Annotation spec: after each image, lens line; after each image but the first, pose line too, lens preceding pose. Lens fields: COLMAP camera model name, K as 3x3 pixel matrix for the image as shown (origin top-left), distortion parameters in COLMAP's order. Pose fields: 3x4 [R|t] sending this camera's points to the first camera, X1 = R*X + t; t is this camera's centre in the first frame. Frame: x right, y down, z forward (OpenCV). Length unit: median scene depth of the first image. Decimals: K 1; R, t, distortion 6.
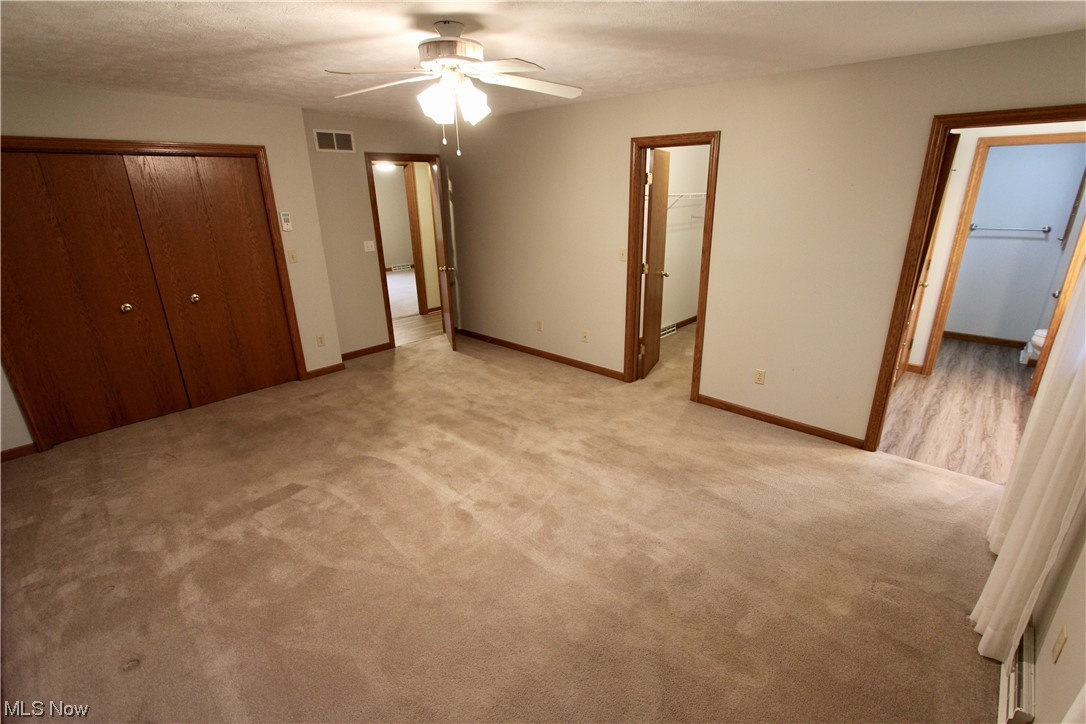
lens RADIAL K [[500.0, 0, 555.6], [0, 500.0, 365.0], [0, 0, 1]] dist [-0.012850, -0.000056]
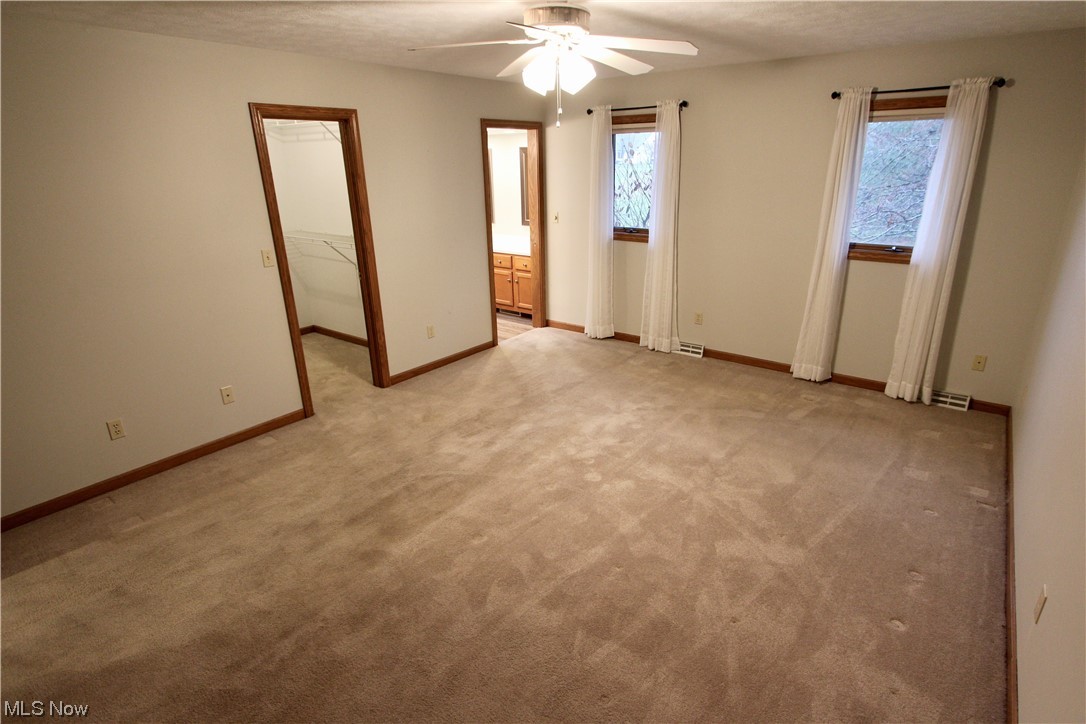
lens RADIAL K [[591.8, 0, 543.0], [0, 591.8, 362.0], [0, 0, 1]] dist [0.005068, 0.000231]
pose [[-0.080375, -0.318071, 0.944654, -0.970488], [0.352178, 0.877532, 0.325436, -0.281266], [-0.932476, 0.358843, 0.041486, 0.782577]]
